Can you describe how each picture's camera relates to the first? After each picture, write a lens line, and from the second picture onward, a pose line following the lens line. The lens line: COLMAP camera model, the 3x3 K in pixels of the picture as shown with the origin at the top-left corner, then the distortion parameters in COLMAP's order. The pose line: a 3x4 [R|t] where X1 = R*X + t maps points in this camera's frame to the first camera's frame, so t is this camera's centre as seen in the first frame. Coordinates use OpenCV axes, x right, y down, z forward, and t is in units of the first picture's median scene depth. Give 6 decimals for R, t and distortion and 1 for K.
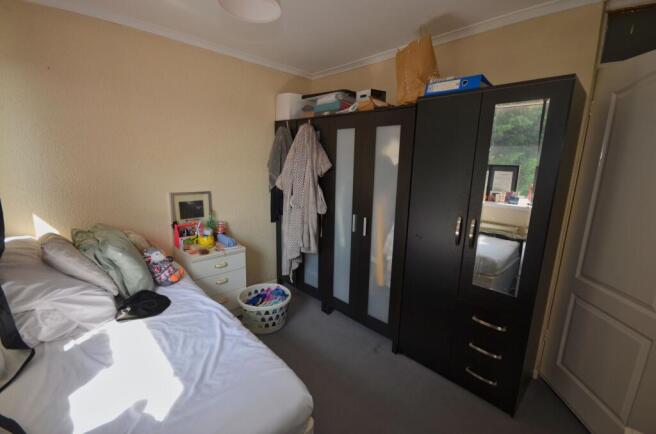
lens RADIAL K [[287.5, 0, 332.4], [0, 287.5, 219.6], [0, 0, 1]] dist [0.000259, 0.000054]
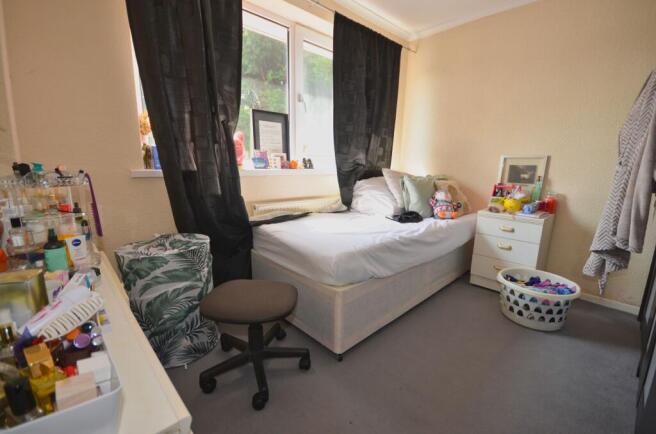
lens RADIAL K [[287.5, 0, 332.4], [0, 287.5, 219.6], [0, 0, 1]] dist [0.000259, 0.000054]
pose [[-0.026140, 0.173234, -0.984534, 0.537691], [-0.217514, 0.960288, 0.174743, 0.085903], [0.975707, 0.218718, 0.012579, 0.411970]]
